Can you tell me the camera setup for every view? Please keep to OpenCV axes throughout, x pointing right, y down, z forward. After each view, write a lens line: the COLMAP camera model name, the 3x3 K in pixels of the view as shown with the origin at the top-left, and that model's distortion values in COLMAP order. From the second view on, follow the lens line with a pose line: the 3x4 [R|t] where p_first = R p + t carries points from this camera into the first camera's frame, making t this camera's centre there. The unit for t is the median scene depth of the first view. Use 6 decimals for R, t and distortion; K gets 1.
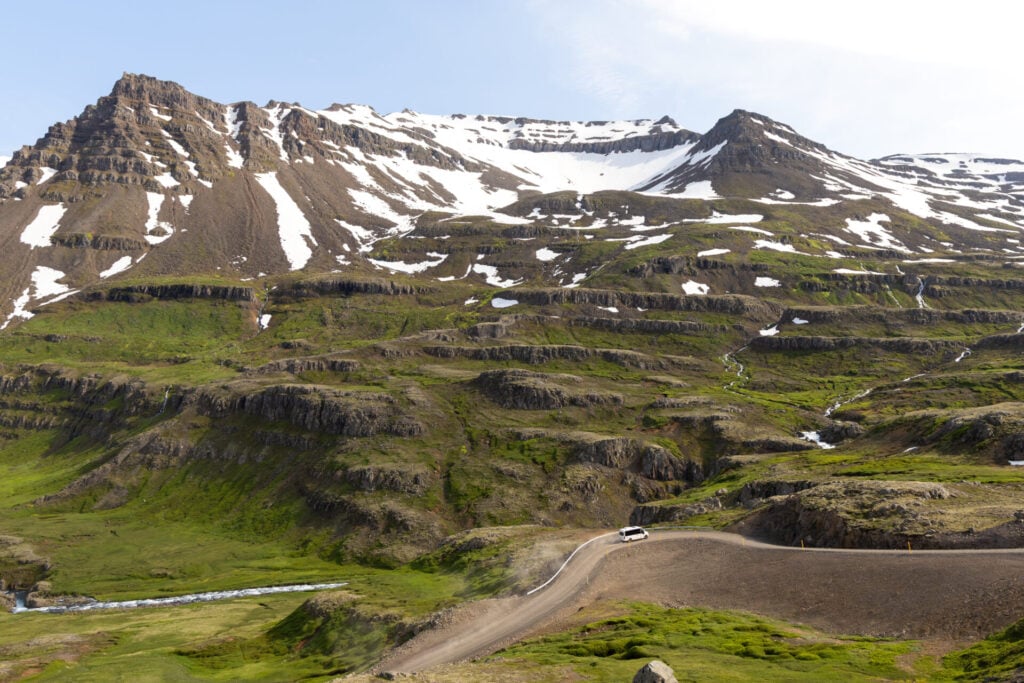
lens RADIAL K [[905.3, 0, 511.4], [0, 905.3, 343.1], [0, 0, 1]] dist [-0.014401, 0.004964]
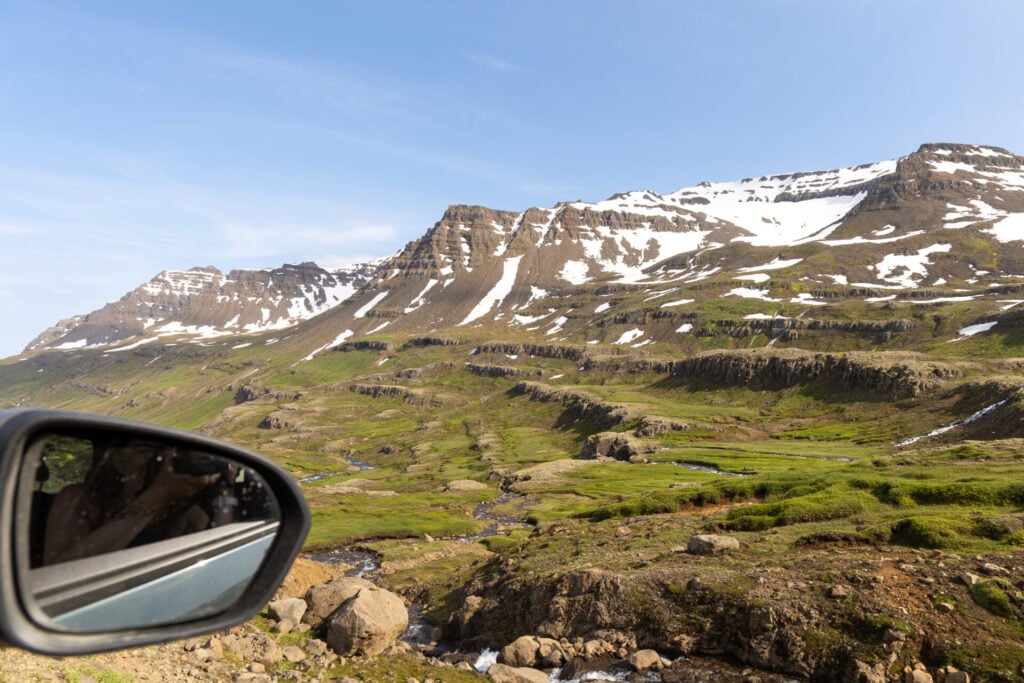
lens RADIAL K [[672.8, 0, 514.9], [0, 672.8, 342.3], [0, 0, 1]] dist [0.005436, 0.000046]
pose [[0.778939, -0.017766, -0.626849, 0.295518], [0.013878, 0.999842, -0.011093, -0.018260], [0.626947, -0.000059, 0.779062, 0.062172]]
